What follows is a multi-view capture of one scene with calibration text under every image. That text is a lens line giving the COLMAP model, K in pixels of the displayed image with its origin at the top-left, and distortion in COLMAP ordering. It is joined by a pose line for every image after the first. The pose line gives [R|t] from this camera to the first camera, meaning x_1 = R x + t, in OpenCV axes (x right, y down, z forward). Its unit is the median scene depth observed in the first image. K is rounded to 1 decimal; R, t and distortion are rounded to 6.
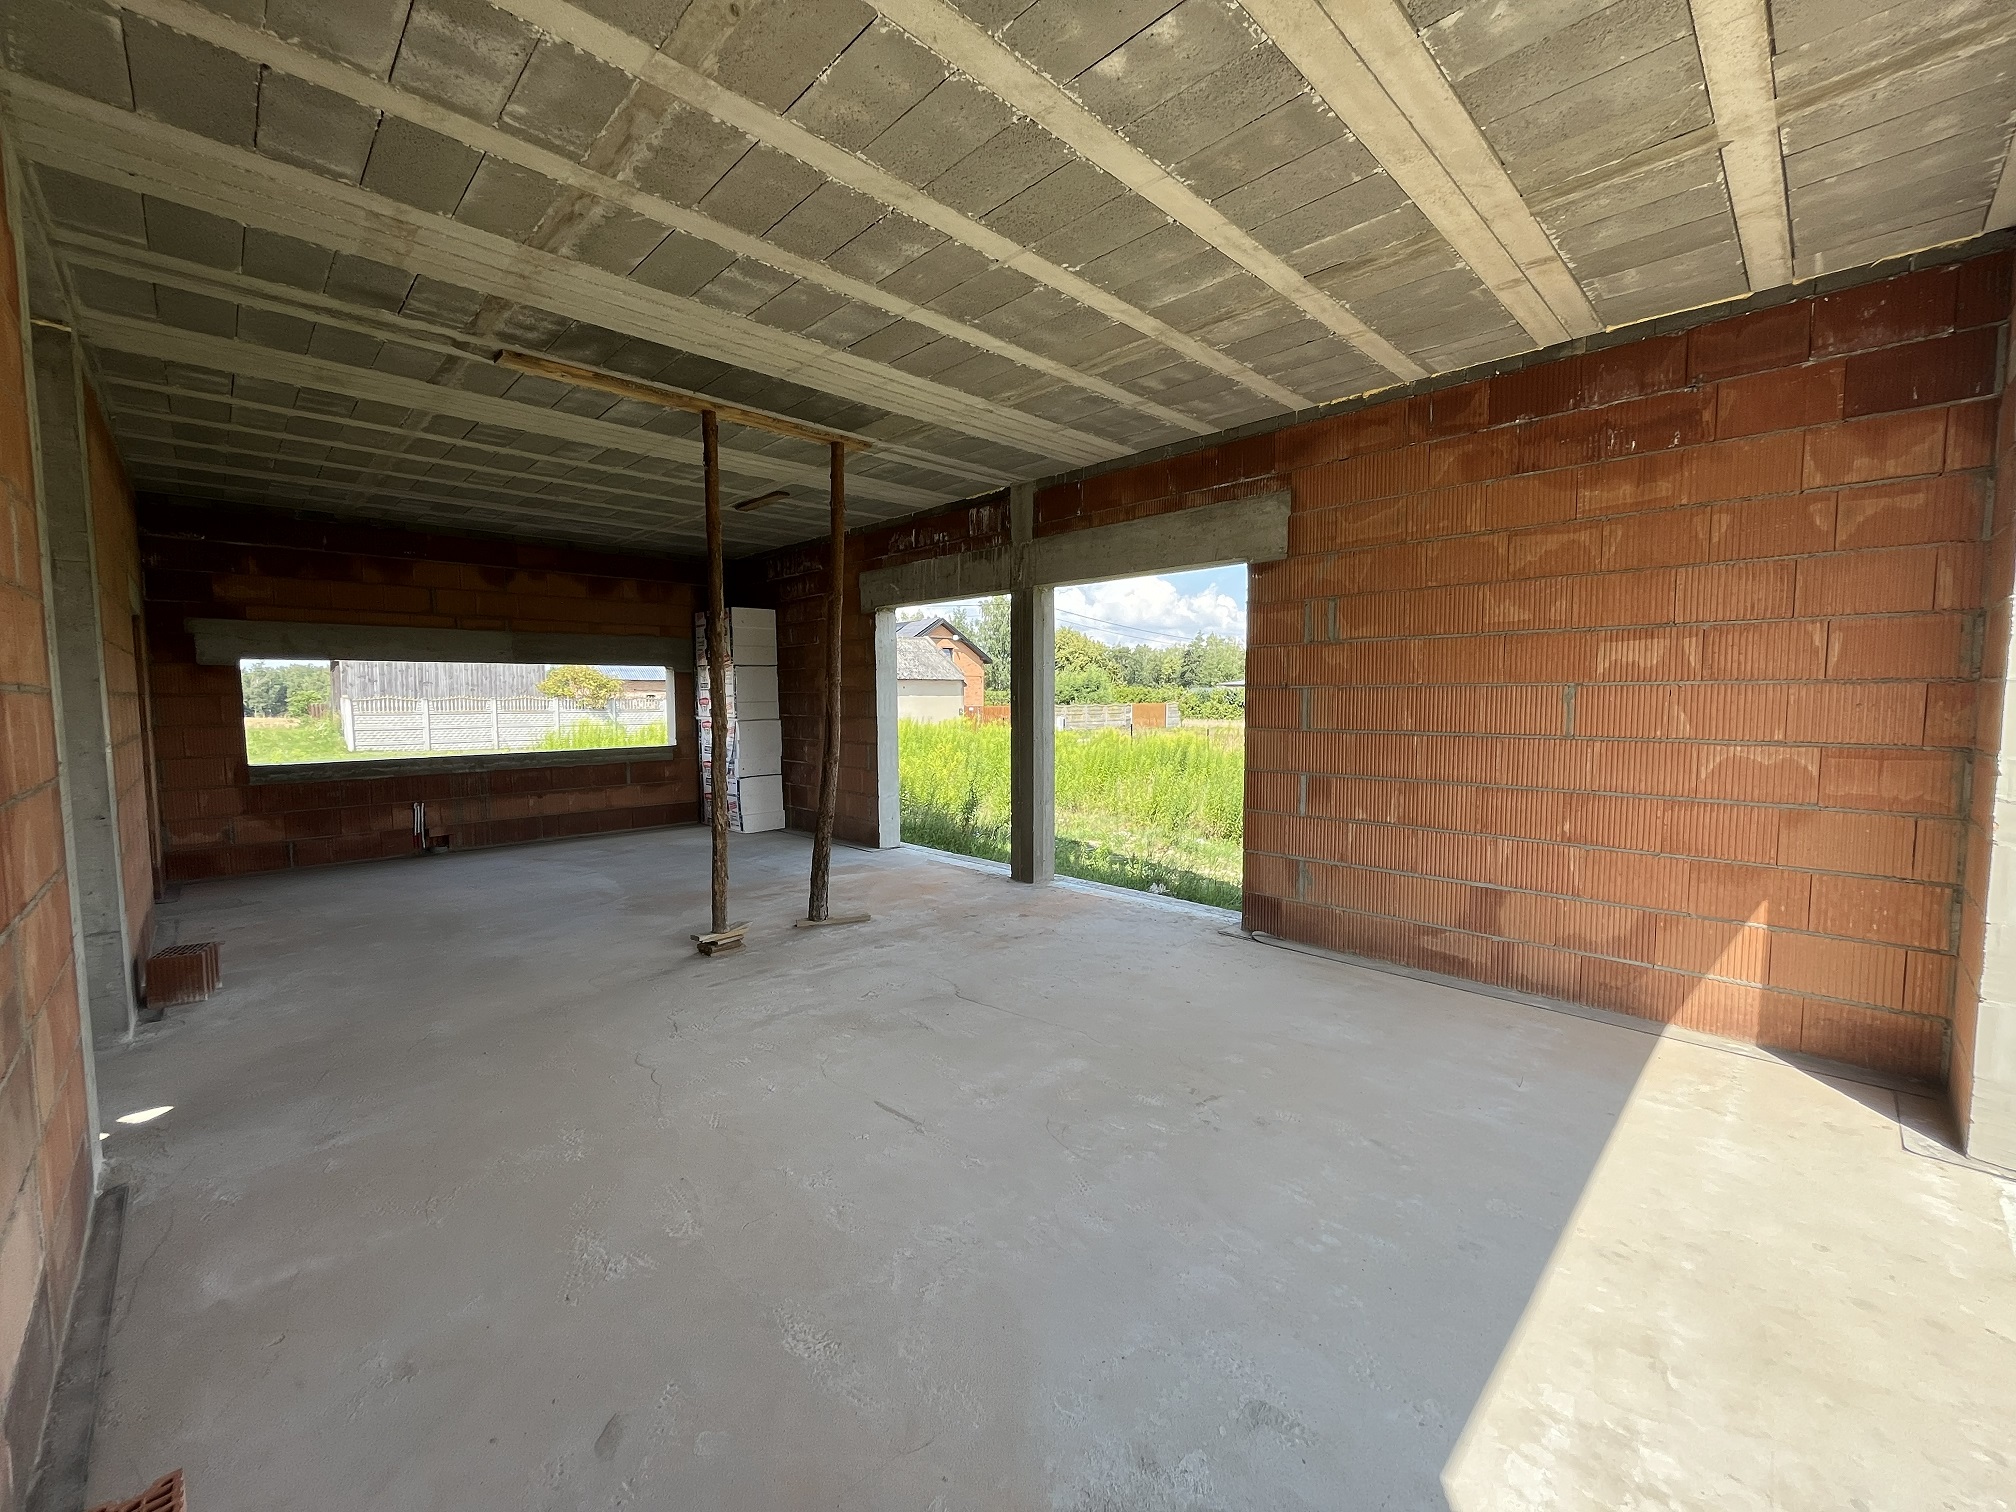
lens RADIAL K [[818.4, 0, 1008.0], [0, 818.4, 756.0], [0, 0, 1]] dist [-0.000435, 0.000111]
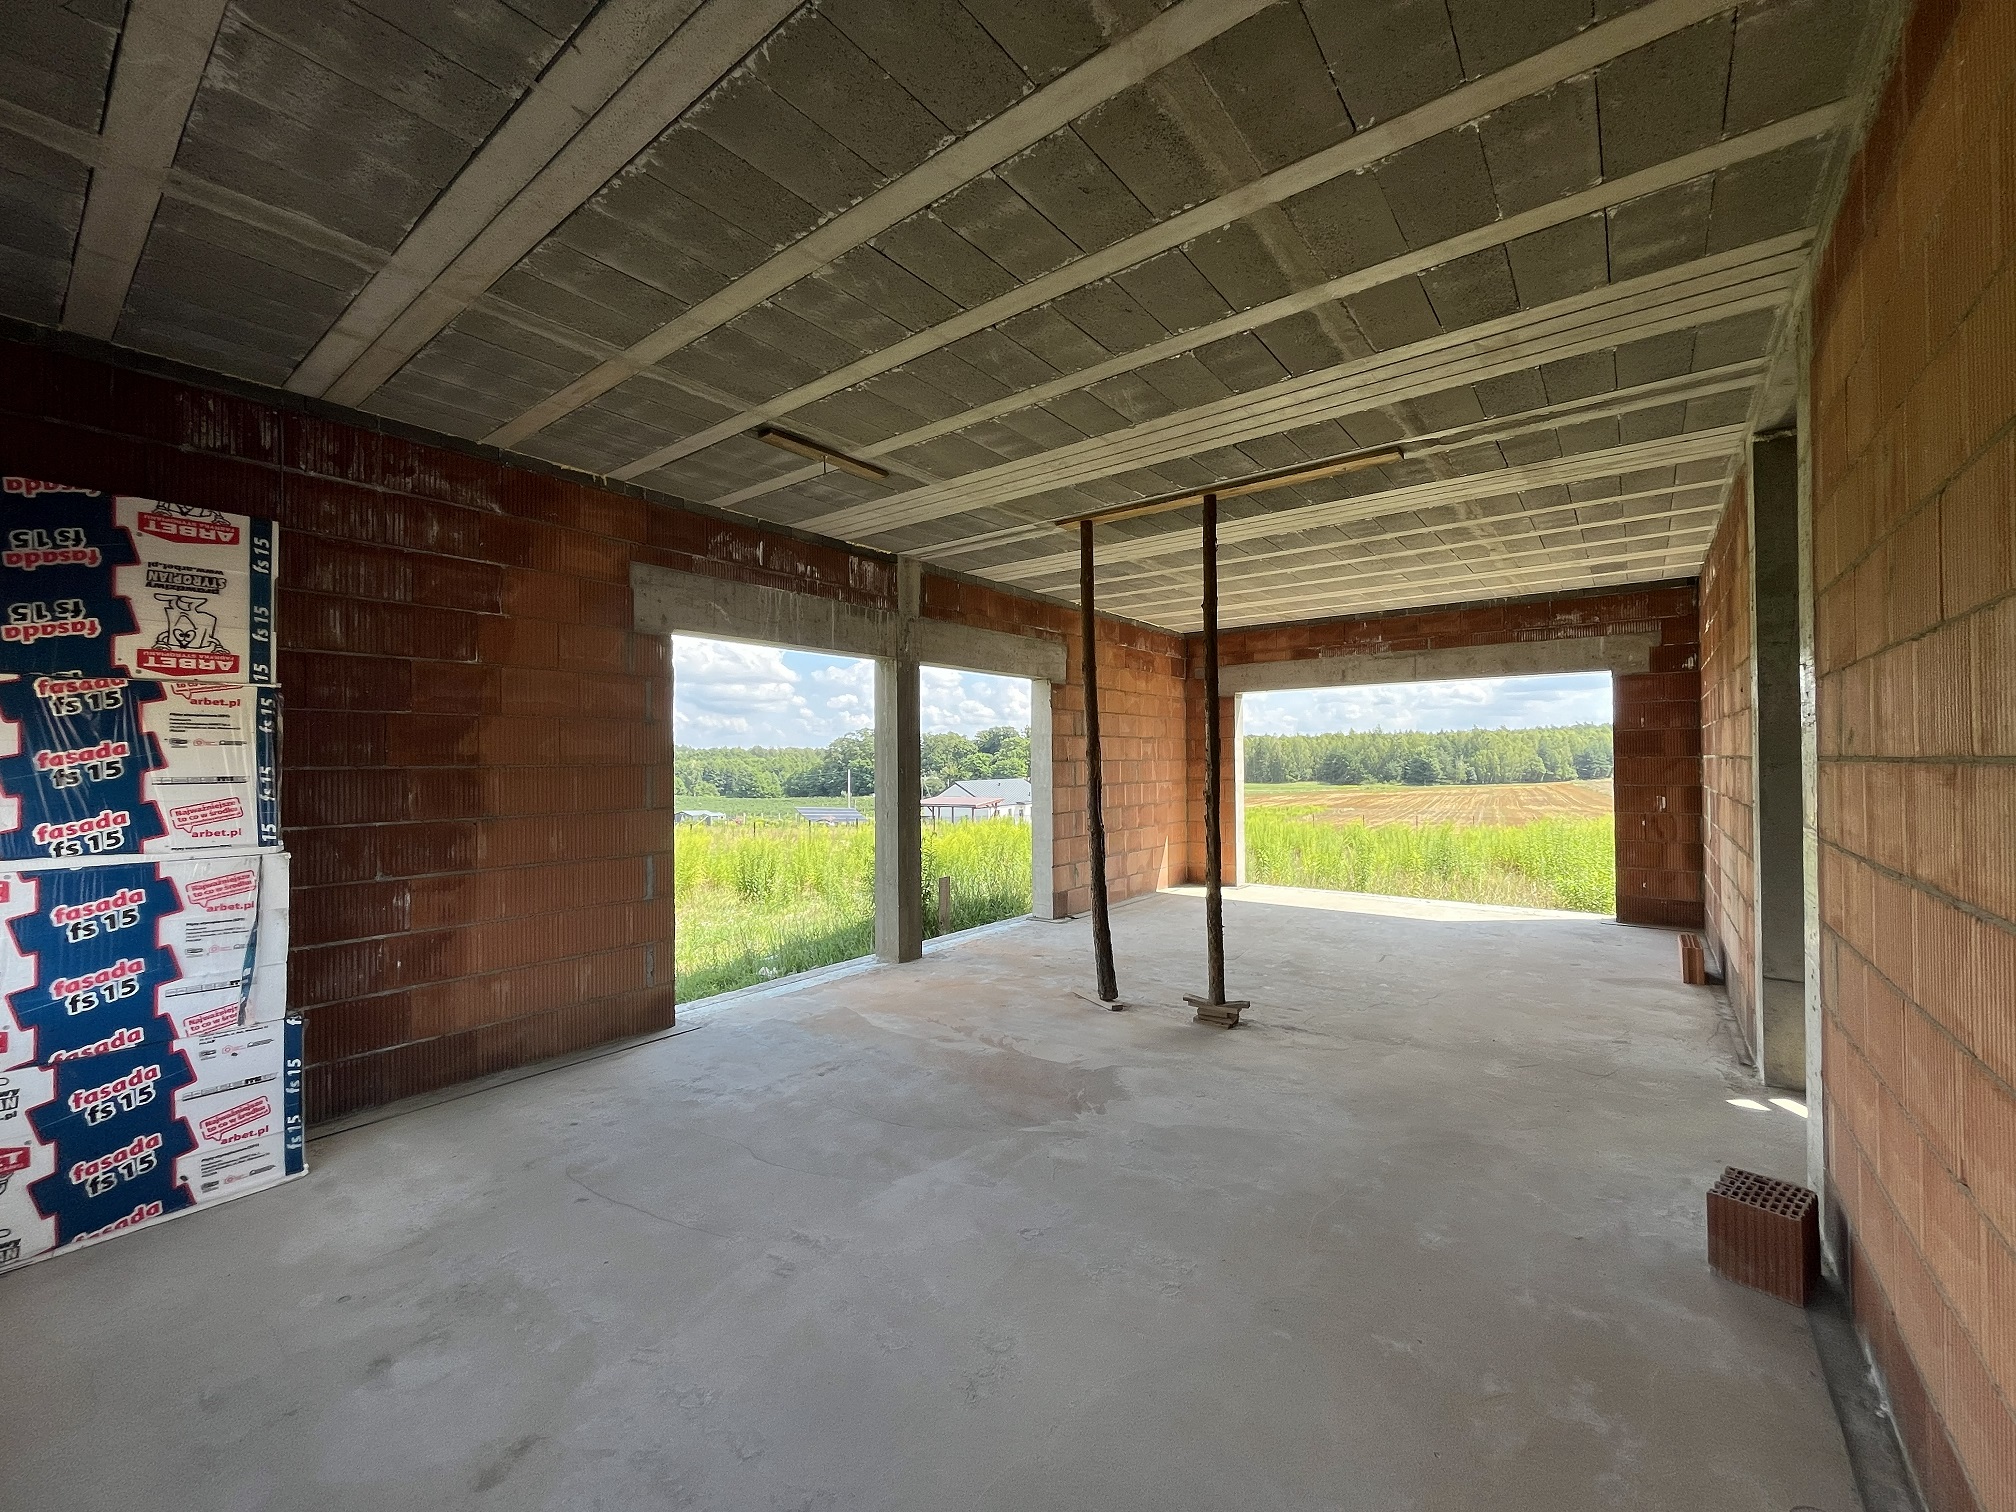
lens RADIAL K [[813.0, 0, 1008.0], [0, 813.0, 756.0], [0, 0, 1]] dist [-0.002824, -0.000265]
pose [[-0.136000, 0.010954, 0.990648, -1.019603], [0.083155, 0.996537, 0.000397, -0.083078], [-0.987213, 0.082431, -0.136440, 1.069961]]
